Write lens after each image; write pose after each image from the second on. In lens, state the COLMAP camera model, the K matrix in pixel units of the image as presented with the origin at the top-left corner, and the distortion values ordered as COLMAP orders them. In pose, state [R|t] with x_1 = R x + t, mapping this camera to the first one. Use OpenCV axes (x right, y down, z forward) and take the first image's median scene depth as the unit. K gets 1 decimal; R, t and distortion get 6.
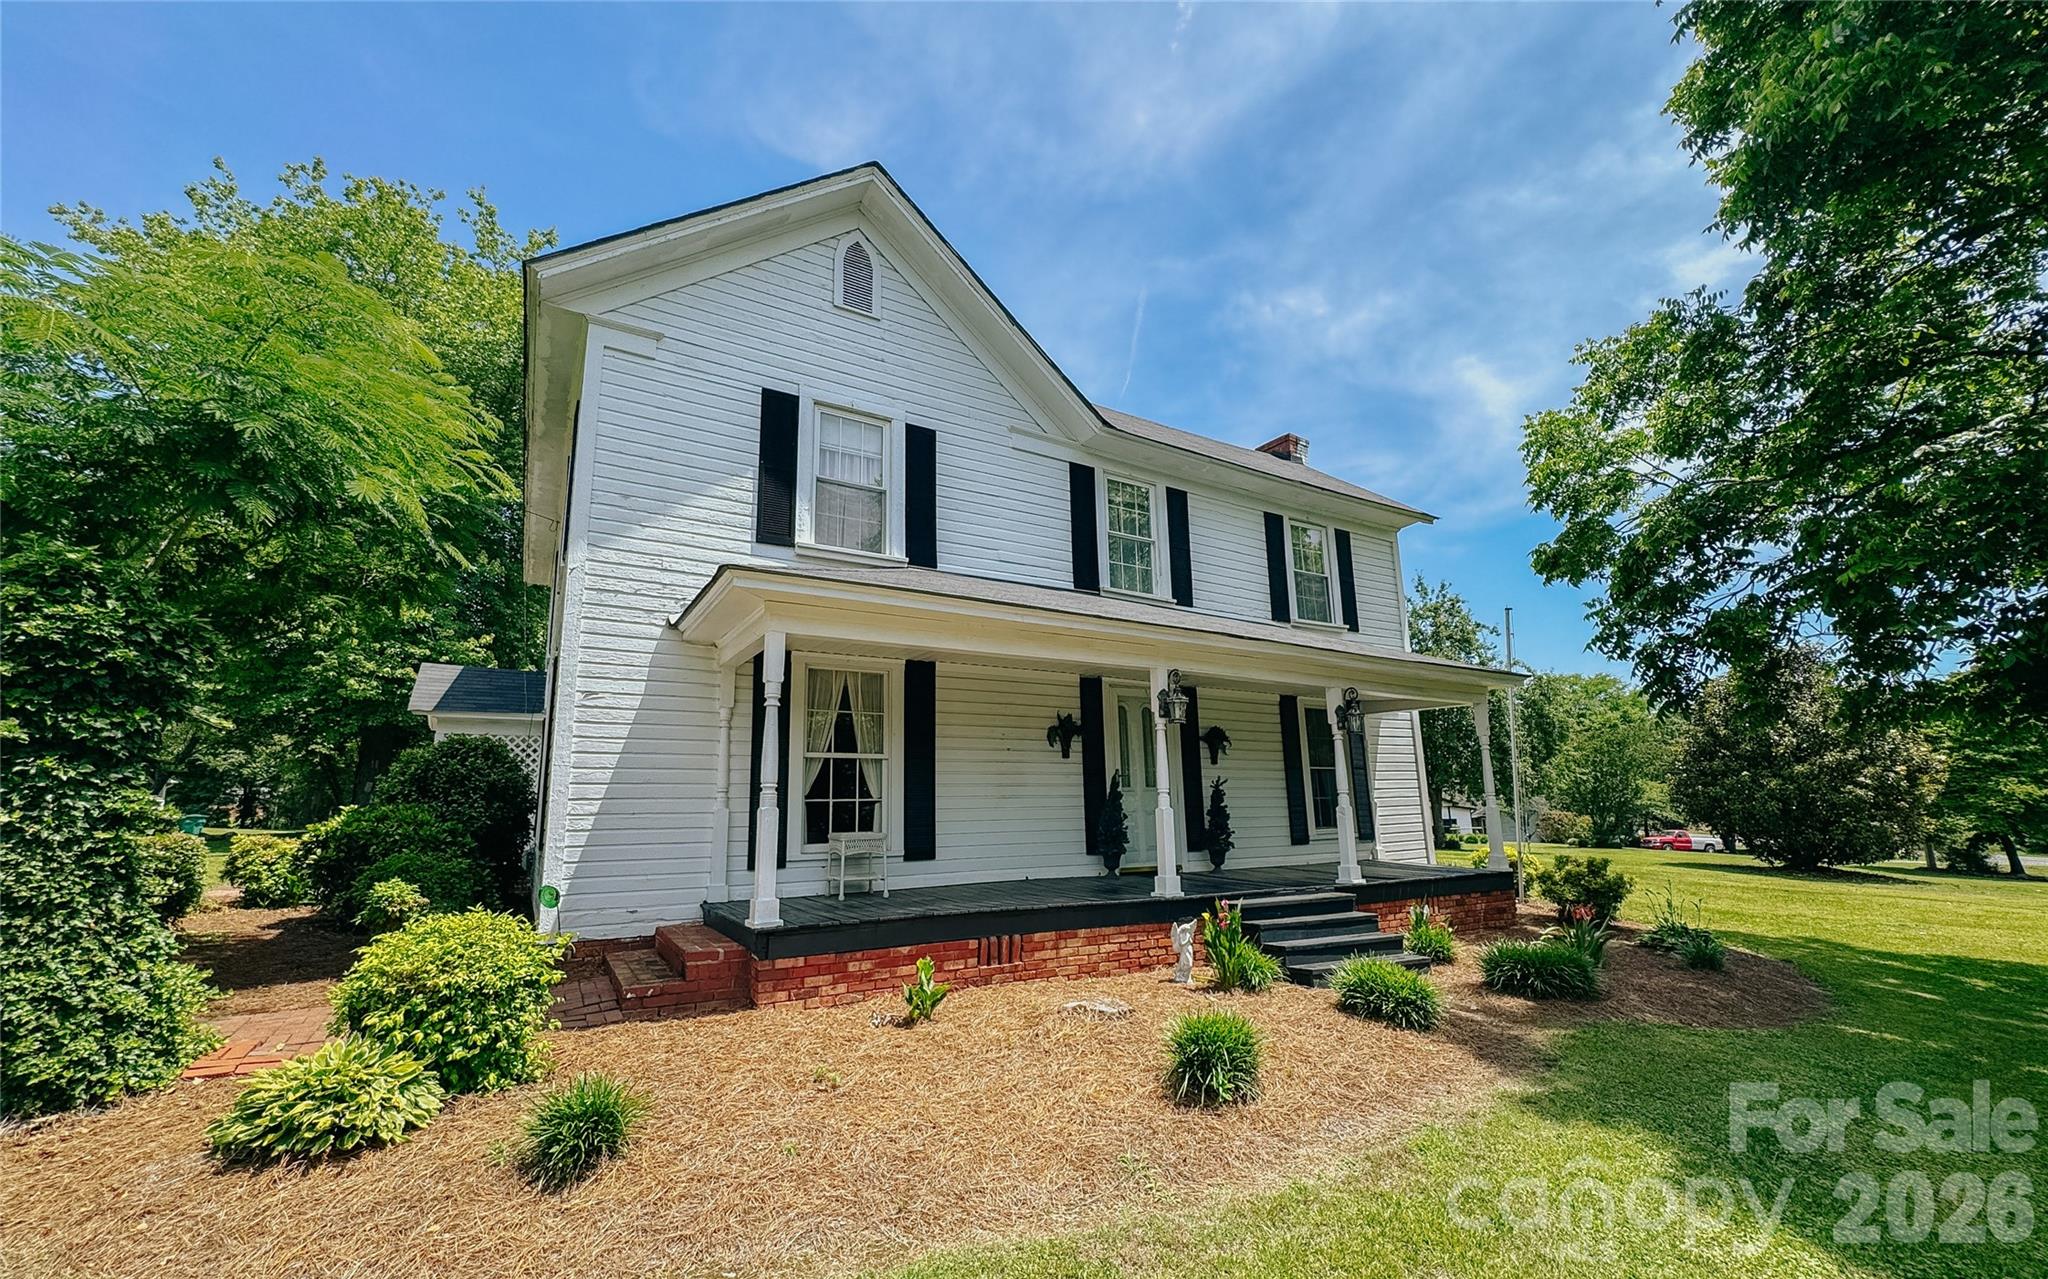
lens RADIAL K [[827.4, 0, 1024.0], [0, 827.4, 639.5], [0, 0, 1]] dist [-0.002213, -0.000004]
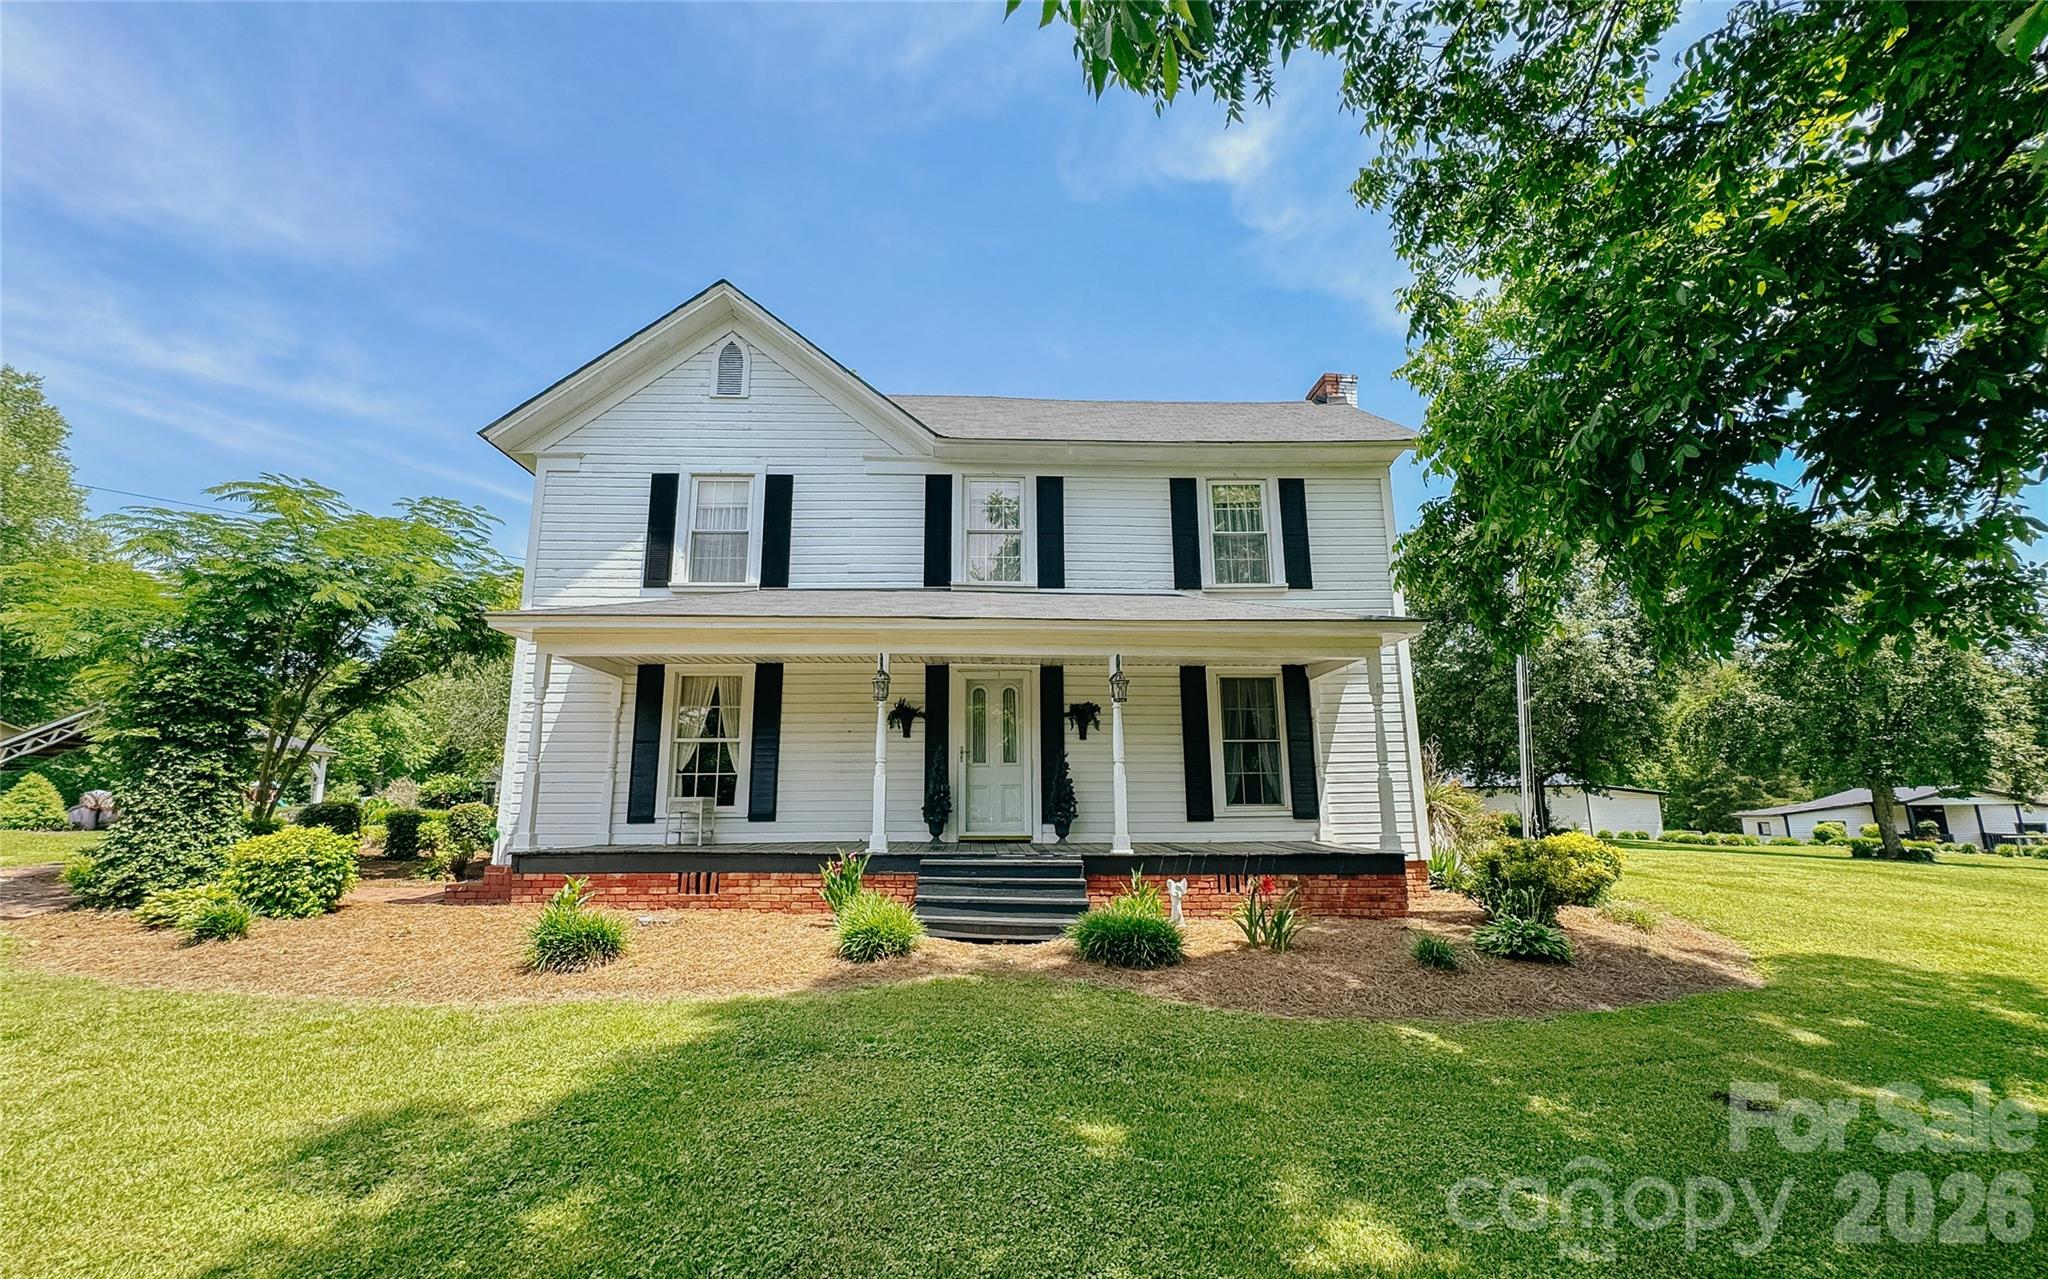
lens RADIAL K [[827.4, 0, 1024.0], [0, 827.4, 639.5], [0, 0, 1]] dist [-0.002213, -0.000004]
pose [[0.869545, -0.095309, -0.484569, 0.808690], [0.092868, 0.995253, -0.029105, 0.061518], [0.485043, -0.019693, 0.874269, 0.094487]]
